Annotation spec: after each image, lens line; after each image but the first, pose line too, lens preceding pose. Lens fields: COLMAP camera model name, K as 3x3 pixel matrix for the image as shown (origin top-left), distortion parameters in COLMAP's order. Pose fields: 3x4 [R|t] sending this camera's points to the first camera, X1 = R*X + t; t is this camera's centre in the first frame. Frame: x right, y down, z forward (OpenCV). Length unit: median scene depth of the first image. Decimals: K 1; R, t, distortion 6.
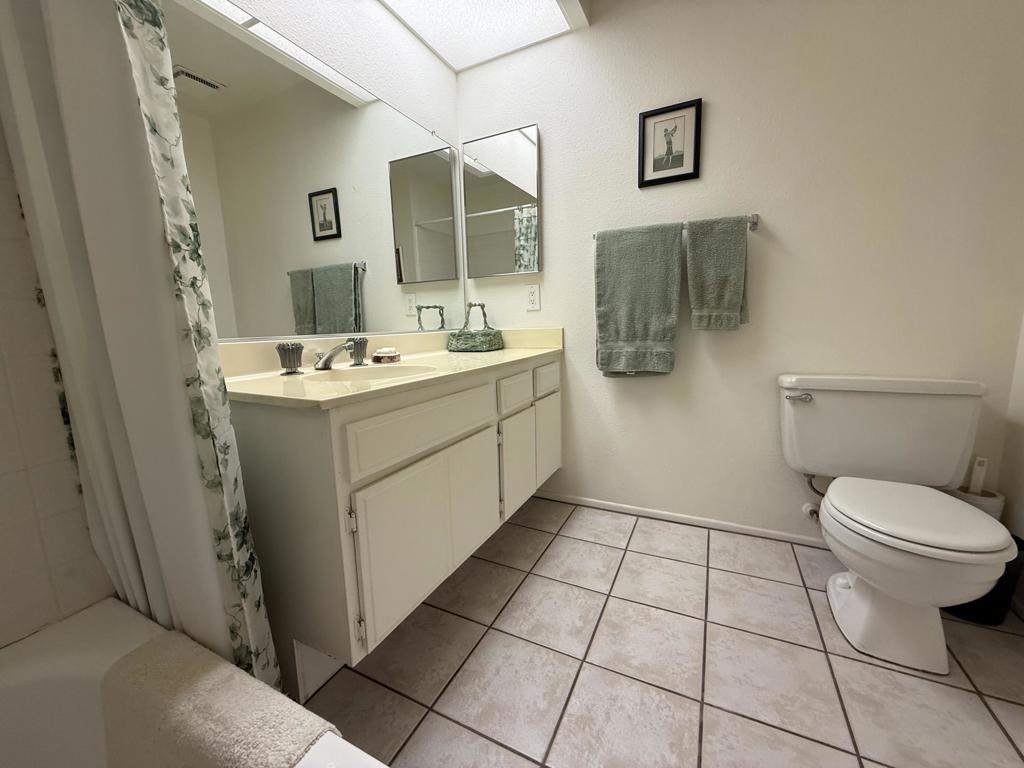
lens RADIAL K [[407.4, 0, 509.8], [0, 407.4, 382.3], [0, 0, 1]] dist [0.000668, 0.000089]
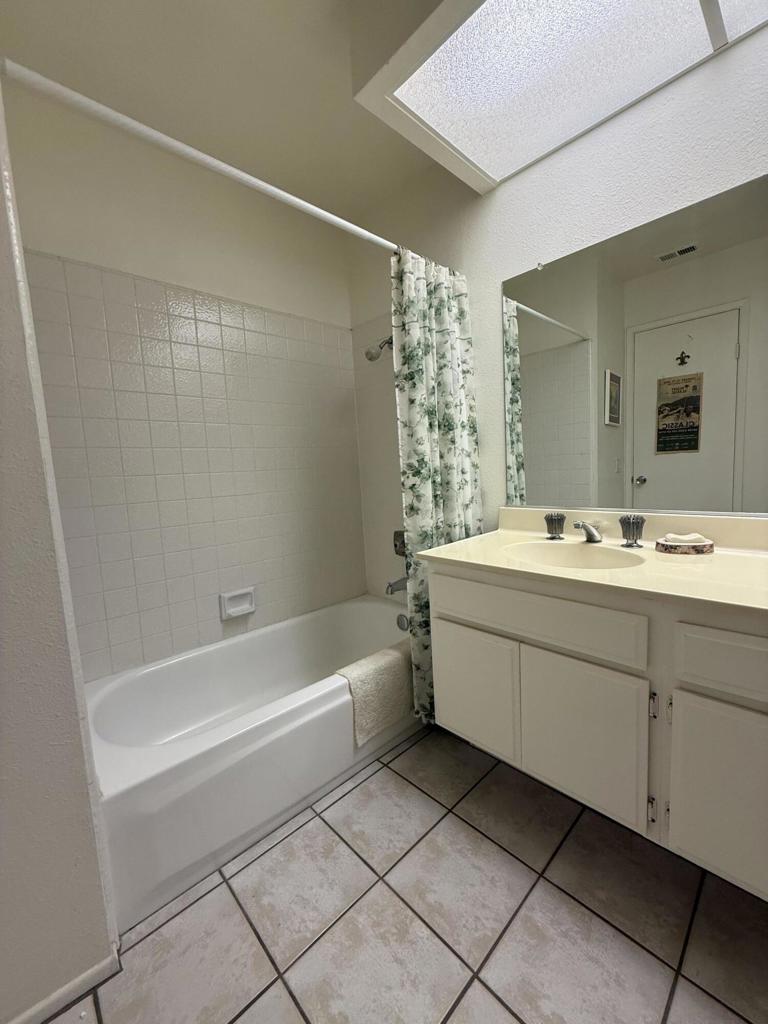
lens RADIAL K [[407.4, 0, 384.0], [0, 407.4, 512.0], [0, 0, 1]] dist [0.000668, 0.000089]
pose [[-0.343385, 0.141216, -0.928518, 0.839971], [-0.071225, 0.981869, 0.175670, -0.301772], [0.936490, 0.126456, -0.327101, 0.988094]]
